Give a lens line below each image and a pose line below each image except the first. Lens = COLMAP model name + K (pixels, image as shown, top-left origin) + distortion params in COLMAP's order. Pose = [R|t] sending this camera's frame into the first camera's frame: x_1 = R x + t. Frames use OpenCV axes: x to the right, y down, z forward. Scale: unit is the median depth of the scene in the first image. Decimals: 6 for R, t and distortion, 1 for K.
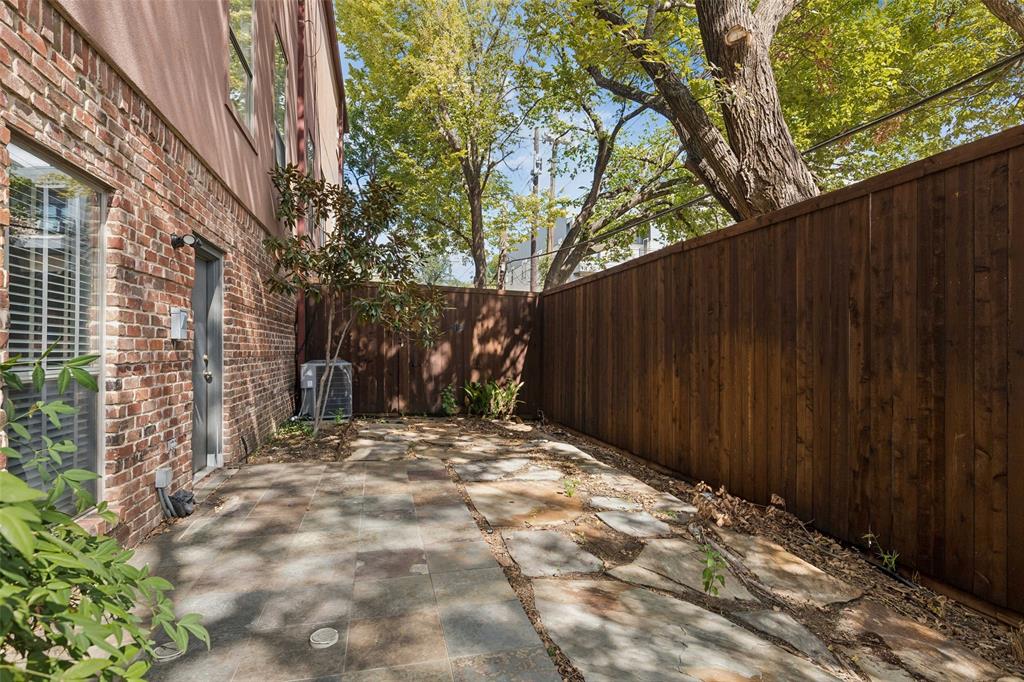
lens RADIAL K [[526.8, 0, 512.7], [0, 526.8, 350.8], [0, 0, 1]] dist [0.002211, -0.000140]
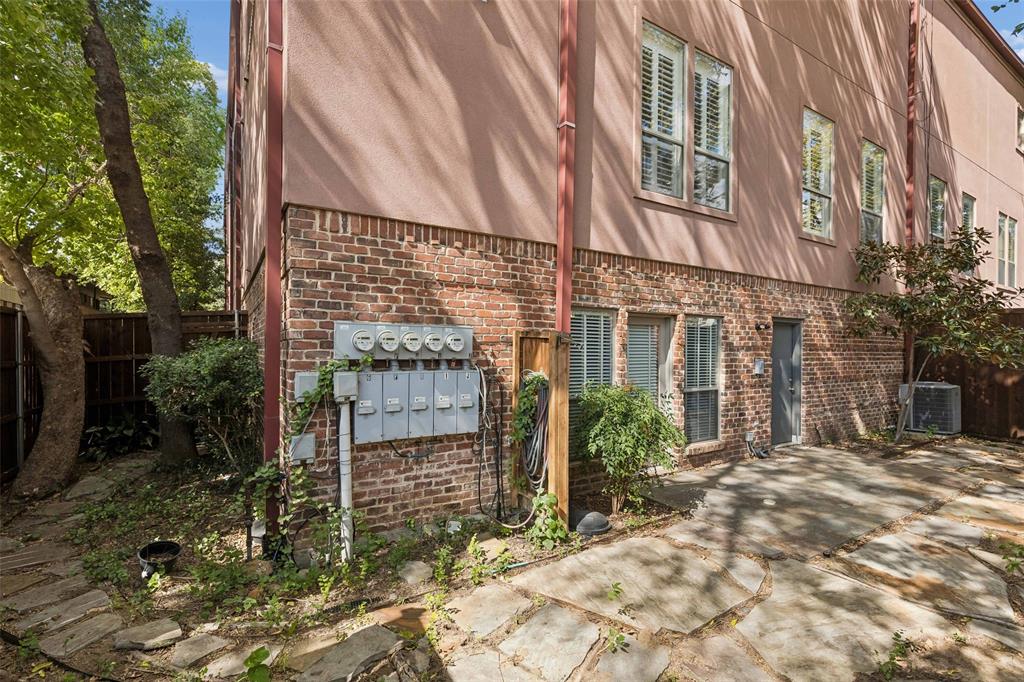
lens RADIAL K [[471.0, 0, 513.0], [0, 471.0, 344.2], [0, 0, 1]] dist [0.008562, -0.000554]
pose [[0.309203, -0.000756, -0.950996, 0.961481], [-0.012719, 0.999907, -0.004931, -0.132820], [0.950911, 0.013620, 0.309165, -0.575383]]
